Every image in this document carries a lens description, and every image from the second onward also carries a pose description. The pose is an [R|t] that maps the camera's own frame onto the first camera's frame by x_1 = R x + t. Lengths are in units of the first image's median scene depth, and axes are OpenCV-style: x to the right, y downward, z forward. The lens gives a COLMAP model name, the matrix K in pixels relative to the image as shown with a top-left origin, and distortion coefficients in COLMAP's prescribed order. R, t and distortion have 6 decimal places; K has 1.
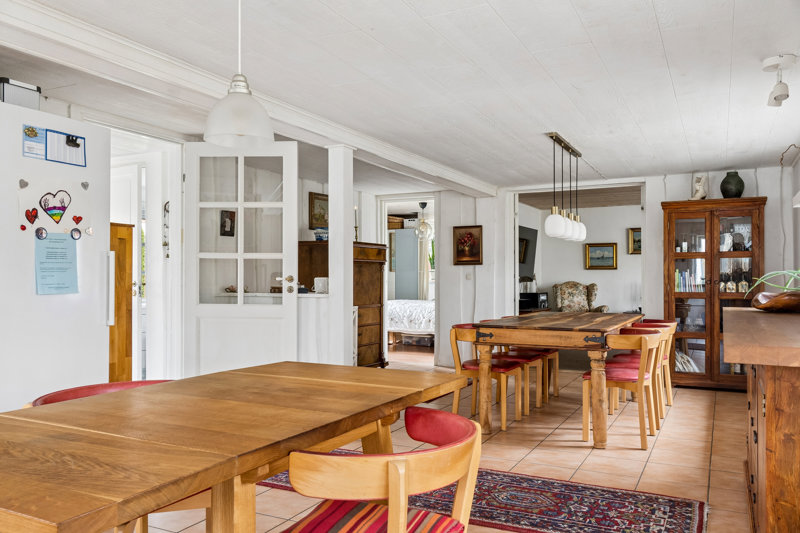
lens RADIAL K [[642.5, 0, 399.4], [0, 642.5, 268.9], [0, 0, 1]] dist [0.000550, 0.000218]
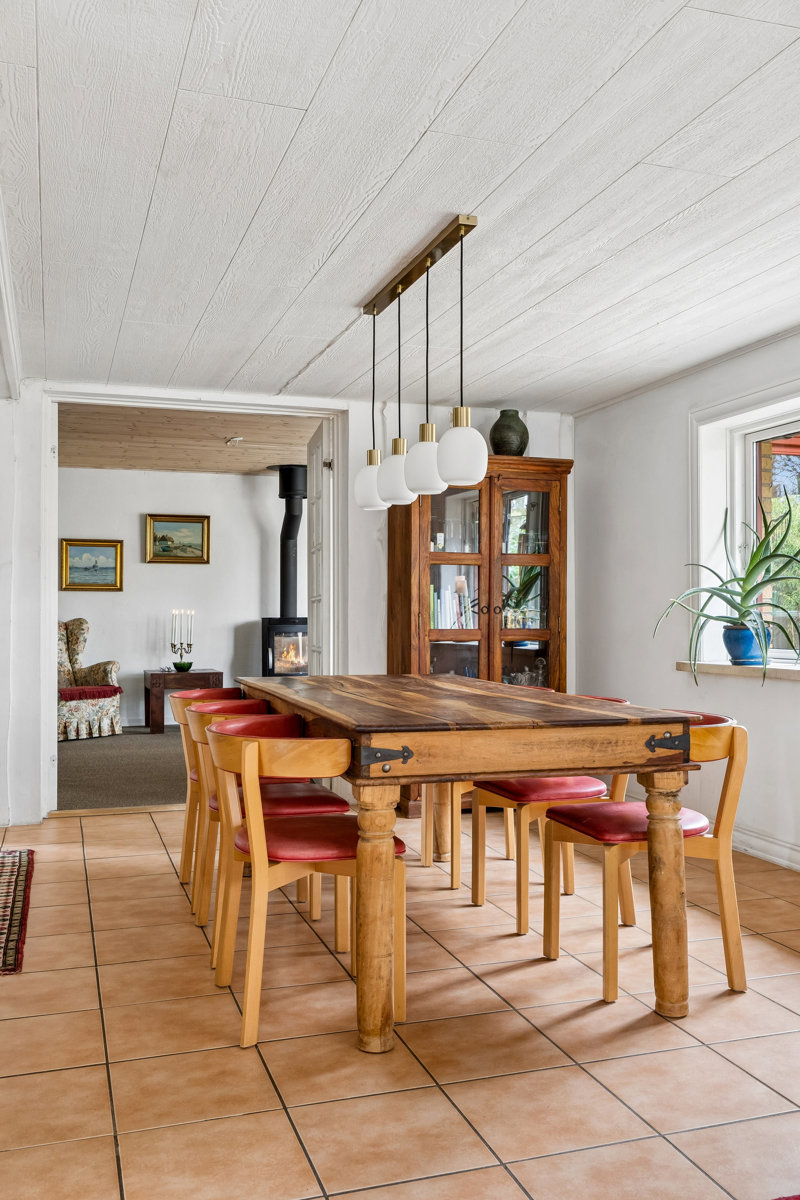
lens RADIAL K [[1036.0, 0, 399.3], [0, 1036.0, 598.4], [0, 0, 1]] dist [0.004694, 0.000404]
pose [[0.702675, 0.014025, 0.711373, -0.221291], [-0.012025, 0.999897, -0.007835, 0.023202], [-0.711409, -0.003048, 0.702771, 0.554450]]
